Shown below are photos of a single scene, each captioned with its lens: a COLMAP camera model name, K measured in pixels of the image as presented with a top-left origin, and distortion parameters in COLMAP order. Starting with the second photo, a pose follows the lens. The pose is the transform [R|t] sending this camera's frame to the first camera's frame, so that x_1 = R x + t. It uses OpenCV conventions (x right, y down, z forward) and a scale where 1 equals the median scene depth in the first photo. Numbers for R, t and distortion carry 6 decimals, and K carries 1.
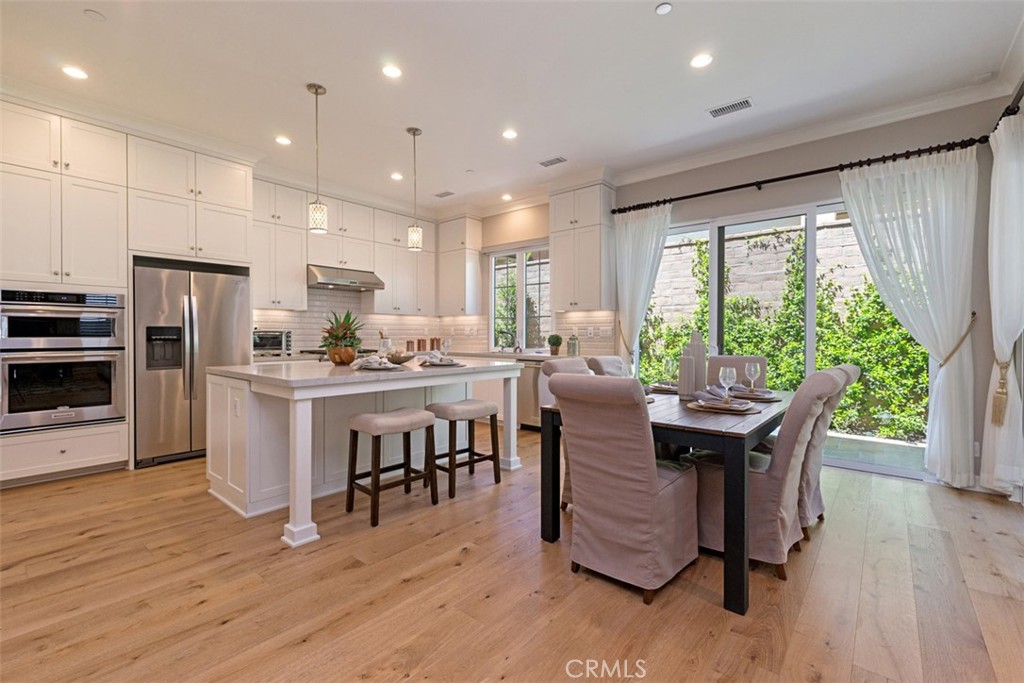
lens RADIAL K [[448.0, 0, 489.4], [0, 448.0, 336.3], [0, 0, 1]] dist [0.001753, -0.001964]
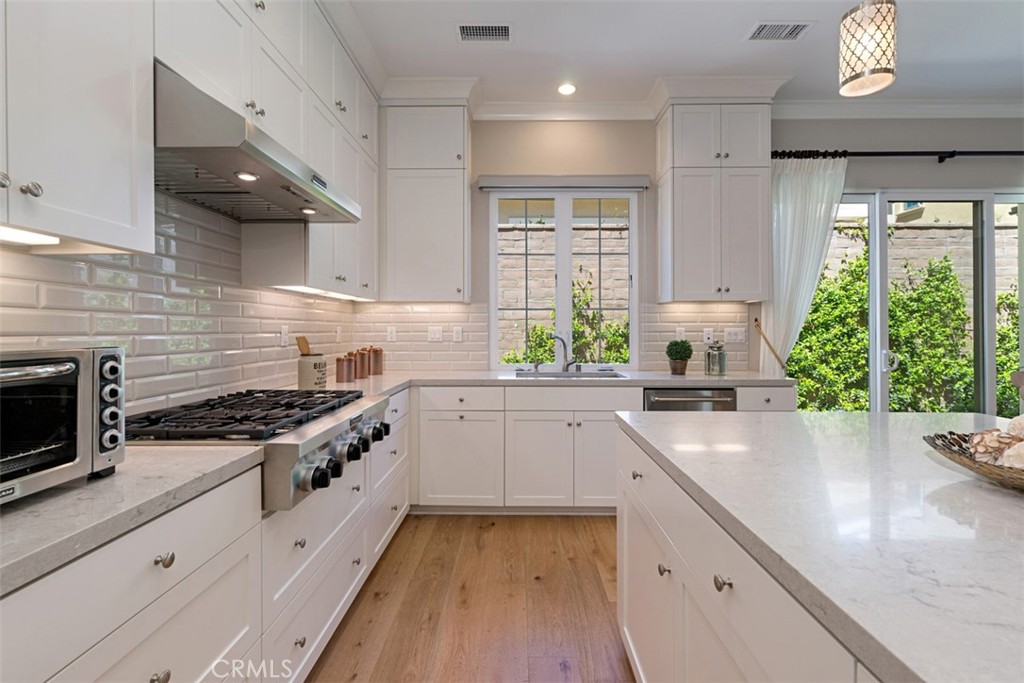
lens RADIAL K [[448.0, 0, 513.2], [0, 448.0, 334.9], [0, 0, 1]] dist [0.001753, -0.001964]
pose [[0.756480, -0.008704, 0.653958, -0.529908], [0.003687, 0.999952, 0.009044, -0.022407], [-0.654006, -0.004431, 0.756476, 0.895484]]
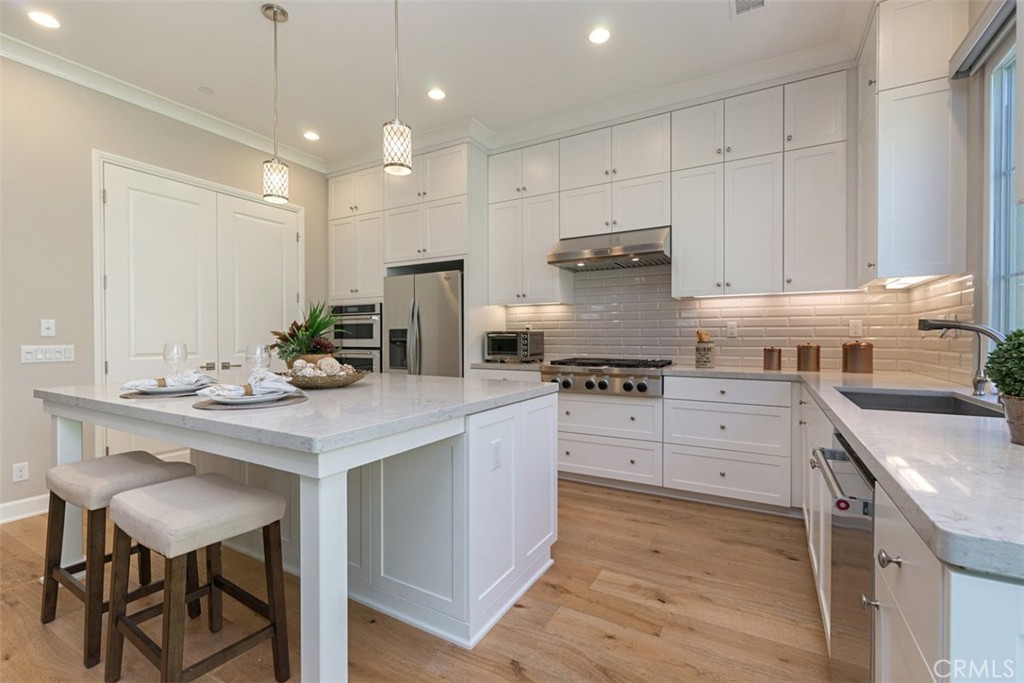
lens RADIAL K [[448.0, 0, 513.6], [0, 448.0, 339.5], [0, 0, 1]] dist [0.001753, -0.001964]
pose [[0.211200, 0.004079, -0.977434, 0.361493], [-0.001133, 0.999992, 0.003928, -0.001511], [0.977442, 0.000278, 0.211203, 0.978044]]
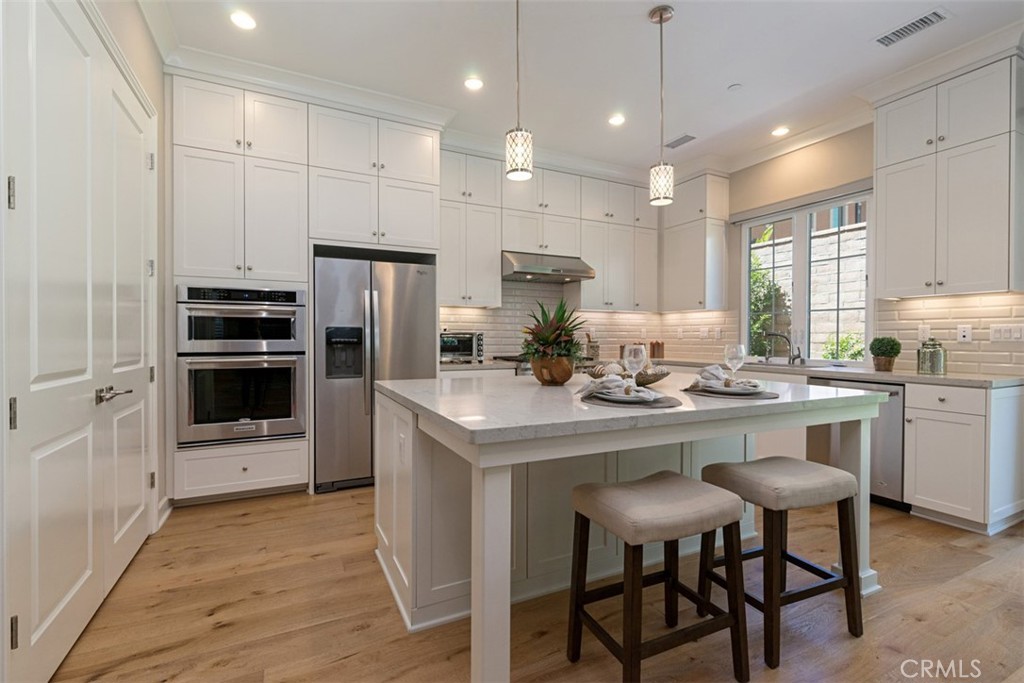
lens RADIAL K [[448.0, 0, 493.9], [0, 448.0, 337.3], [0, 0, 1]] dist [0.001753, -0.001964]
pose [[0.920471, 0.001439, -0.390808, -0.129521], [-0.002971, 0.999990, -0.003314, -0.000970], [0.390799, 0.004212, 0.920466, 0.314080]]
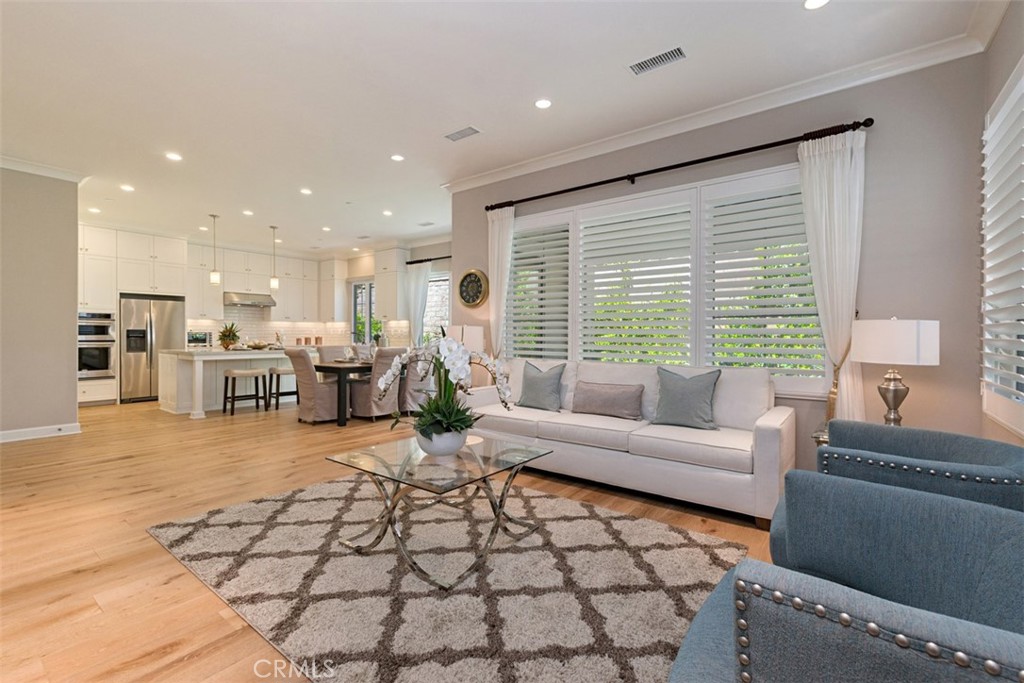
lens RADIAL K [[448.0, 0, 492.7], [0, 448.0, 334.7], [0, 0, 1]] dist [0.001753, -0.001964]
pose [[0.997881, 0.001387, 0.065044, 0.609047], [-0.001132, 0.999992, -0.003958, 0.004752], [-0.065049, 0.003876, 0.997875, -0.918284]]
